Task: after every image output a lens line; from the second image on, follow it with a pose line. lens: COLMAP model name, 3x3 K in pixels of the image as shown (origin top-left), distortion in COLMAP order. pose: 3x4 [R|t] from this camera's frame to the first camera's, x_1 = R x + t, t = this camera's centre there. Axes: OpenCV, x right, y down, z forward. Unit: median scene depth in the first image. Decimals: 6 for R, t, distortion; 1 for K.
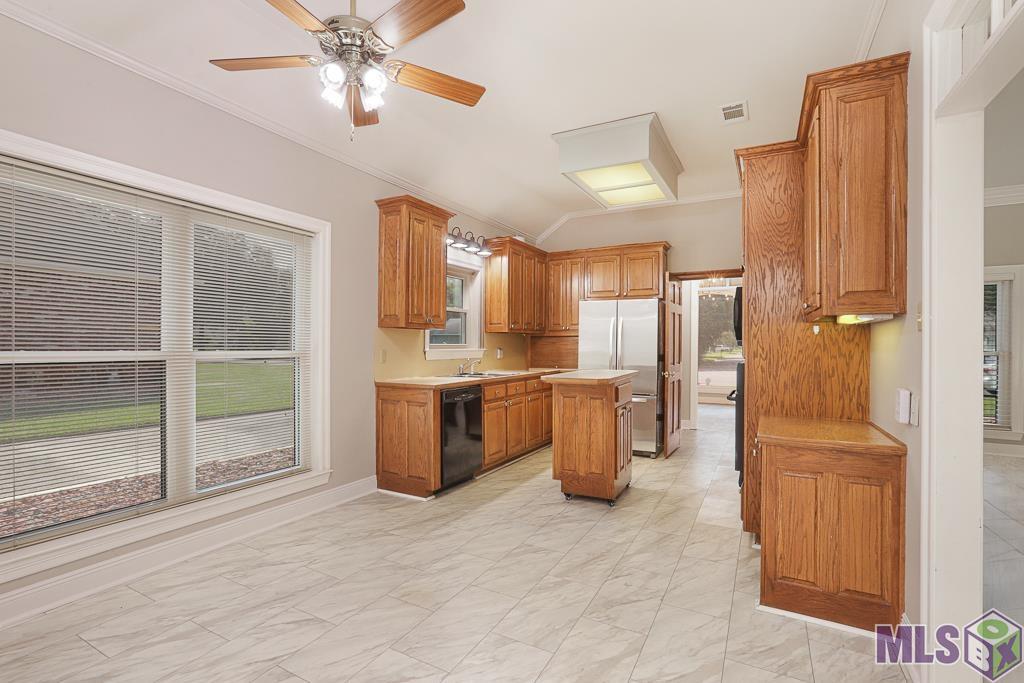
lens RADIAL K [[471.8, 0, 512.3], [0, 471.8, 341.7], [0, 0, 1]] dist [-0.027153, 0.000091]
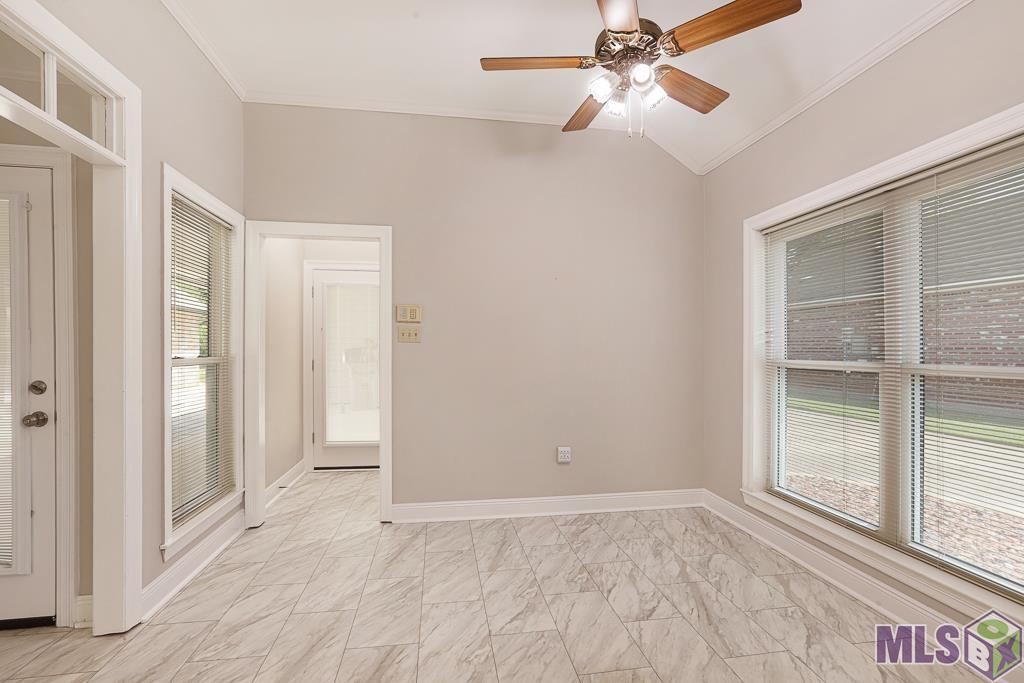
lens RADIAL K [[471.8, 0, 511.6], [0, 471.8, 347.1], [0, 0, 1]] dist [-0.027153, 0.000091]
pose [[-0.798111, -0.008536, -0.602450, 0.447584], [-0.006719, 0.999964, -0.005268, 0.002844], [0.602473, -0.000157, -0.798139, 1.663954]]
